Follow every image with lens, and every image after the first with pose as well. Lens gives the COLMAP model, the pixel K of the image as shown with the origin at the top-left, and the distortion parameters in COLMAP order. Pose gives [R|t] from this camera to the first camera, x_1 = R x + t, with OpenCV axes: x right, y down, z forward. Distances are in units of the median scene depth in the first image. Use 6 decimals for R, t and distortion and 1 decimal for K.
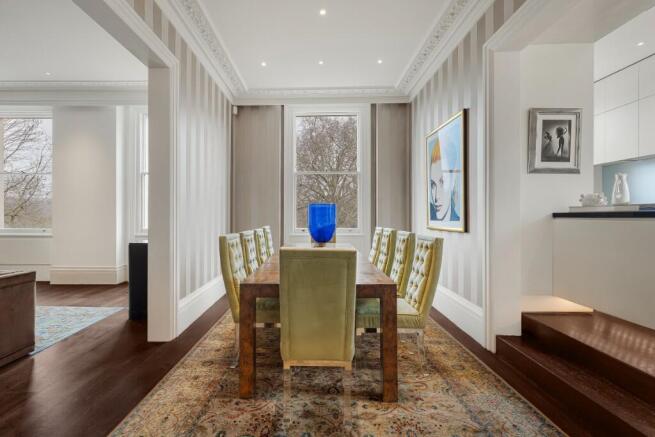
lens RADIAL K [[298.8, 0, 311.9], [0, 298.8, 216.9], [0, 0, 1]] dist [0.000886, 0.000127]
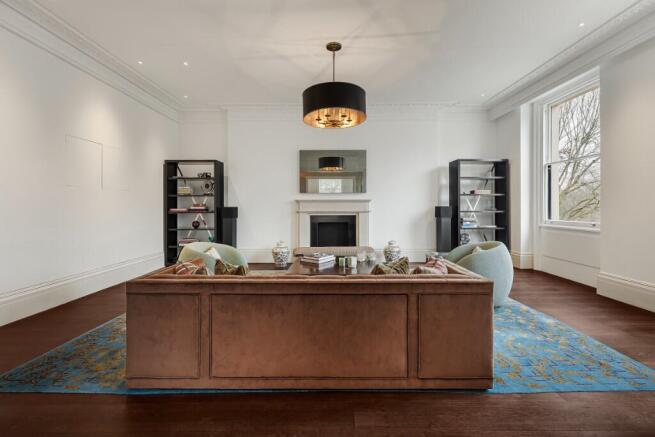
lens RADIAL K [[298.3, 0, 329.7], [0, 298.3, 224.0], [0, 0, 1]] dist [0.002151, 0.000403]
pose [[0.013611, 0.049235, -0.998694, -0.211344], [0.001372, 0.998785, 0.049258, 0.007550], [0.999906, -0.002040, 0.013527, 0.559744]]
